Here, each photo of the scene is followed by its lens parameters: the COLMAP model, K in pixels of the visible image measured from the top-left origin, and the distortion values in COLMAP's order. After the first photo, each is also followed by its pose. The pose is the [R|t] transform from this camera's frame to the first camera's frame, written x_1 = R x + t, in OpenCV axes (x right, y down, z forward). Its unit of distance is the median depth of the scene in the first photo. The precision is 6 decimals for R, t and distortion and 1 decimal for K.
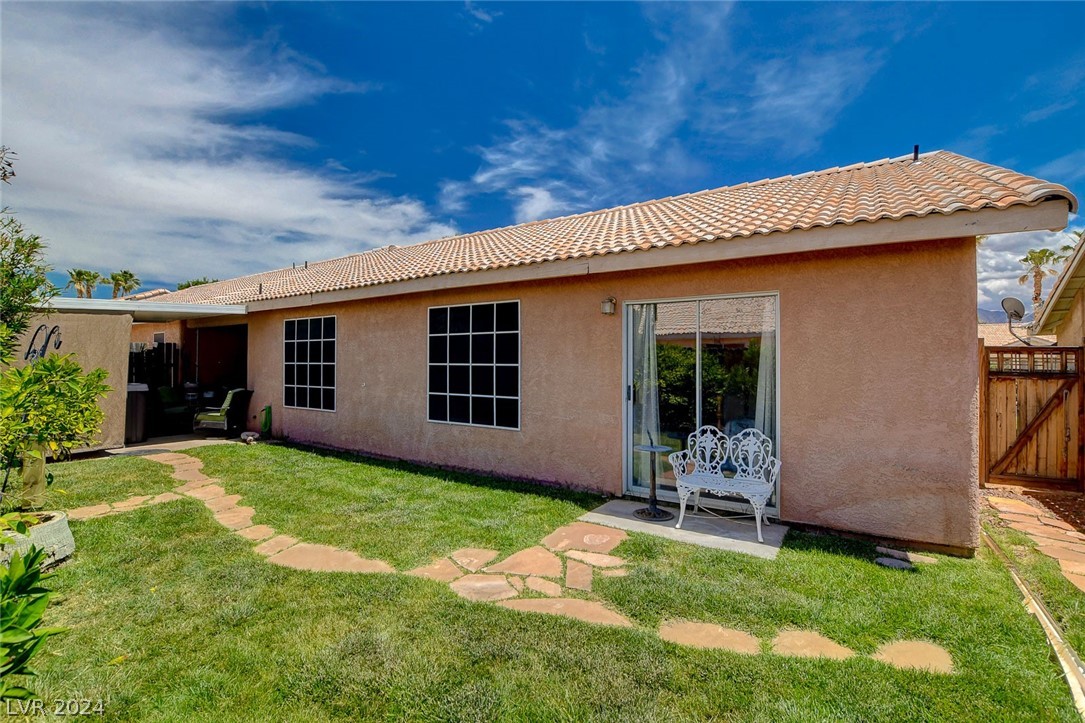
lens RADIAL K [[475.8, 0, 549.2], [0, 475.8, 357.0], [0, 0, 1]] dist [-0.025676, 0.000059]
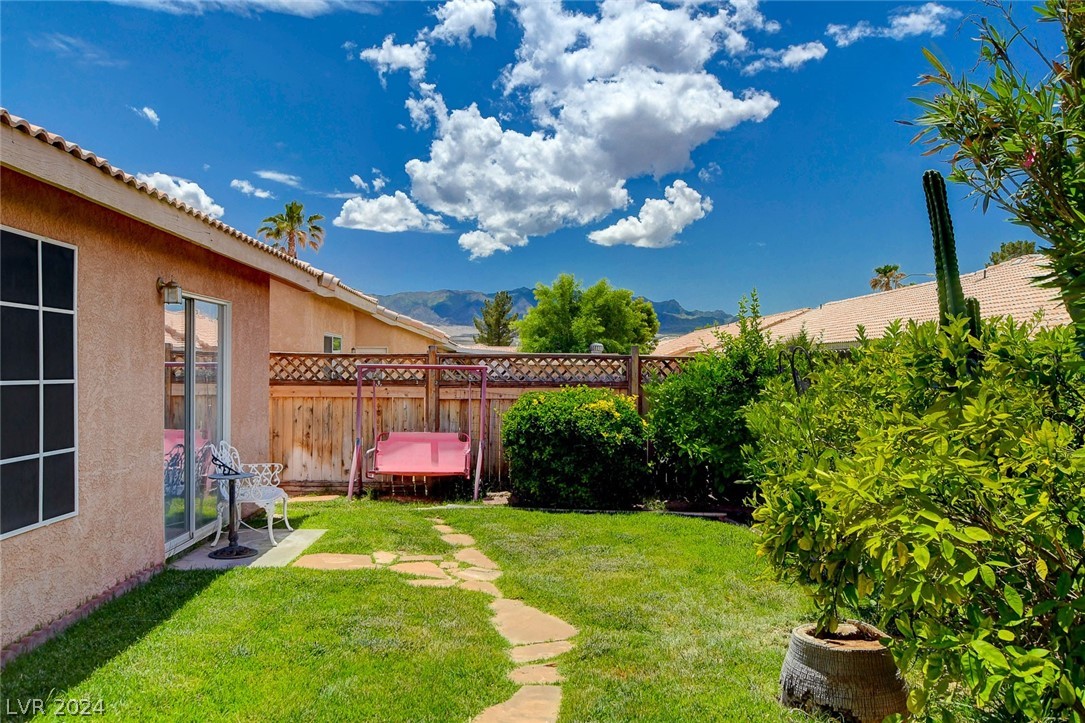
lens RADIAL K [[868.9, 0, 539.5], [0, 868.9, 391.1], [0, 0, 1]] dist [-0.000810, -0.001036]
pose [[-0.561383, -0.029556, 0.827028, -0.913299], [-0.019334, 0.999558, 0.022598, -0.001822], [-0.827330, -0.003304, -0.561706, 0.952291]]
